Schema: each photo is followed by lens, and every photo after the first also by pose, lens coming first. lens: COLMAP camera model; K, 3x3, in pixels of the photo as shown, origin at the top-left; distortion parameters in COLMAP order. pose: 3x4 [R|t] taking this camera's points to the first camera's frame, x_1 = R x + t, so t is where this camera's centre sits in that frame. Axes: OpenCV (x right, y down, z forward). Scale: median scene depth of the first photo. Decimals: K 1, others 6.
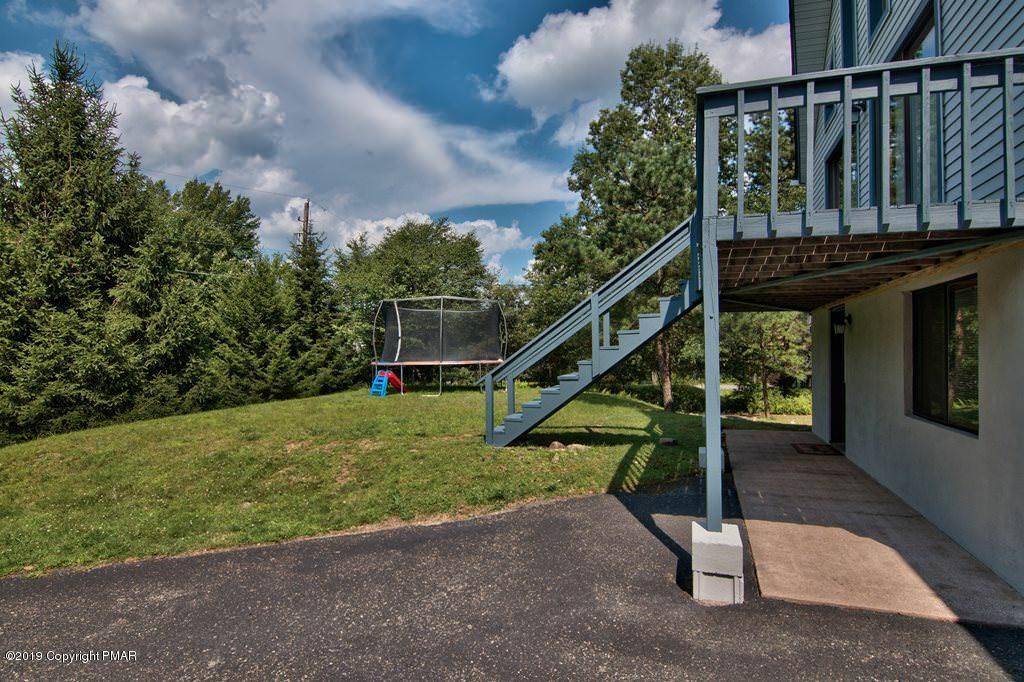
lens RADIAL K [[551.4, 0, 512.6], [0, 551.4, 349.7], [0, 0, 1]] dist [-0.025201, 0.000206]
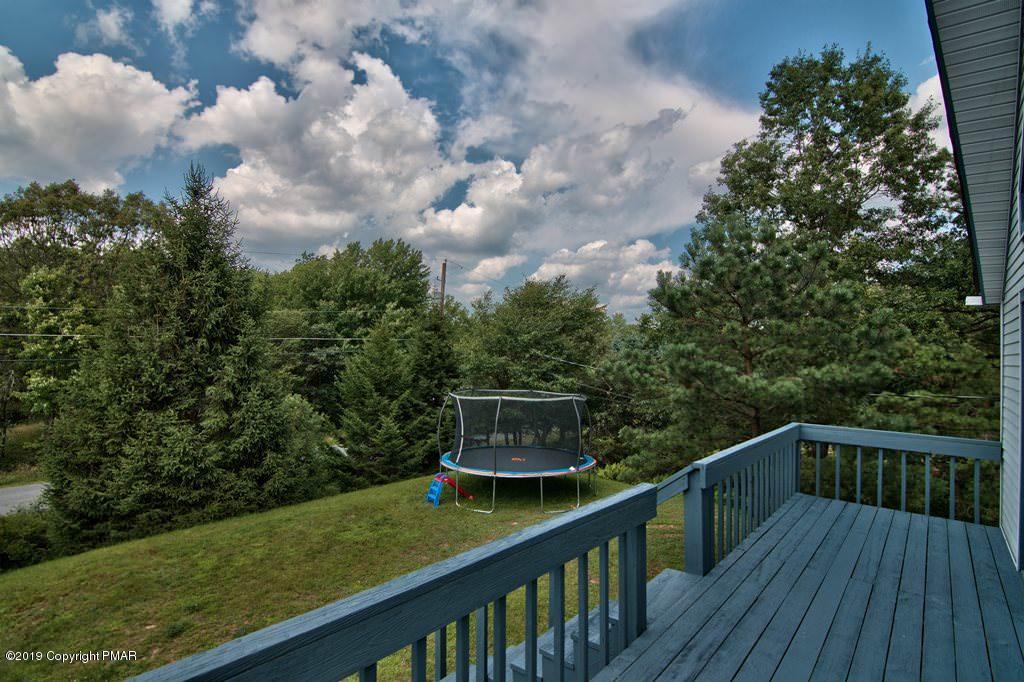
lens RADIAL K [[490.3, 0, 524.6], [0, 490.3, 342.5], [0, 0, 1]] dist [-0.028106, -0.001483]
pose [[0.932414, 0.008862, -0.361283, 0.151516], [-0.011368, 0.999924, -0.004812, -0.141115], [0.361213, 0.008593, 0.932444, 0.213781]]
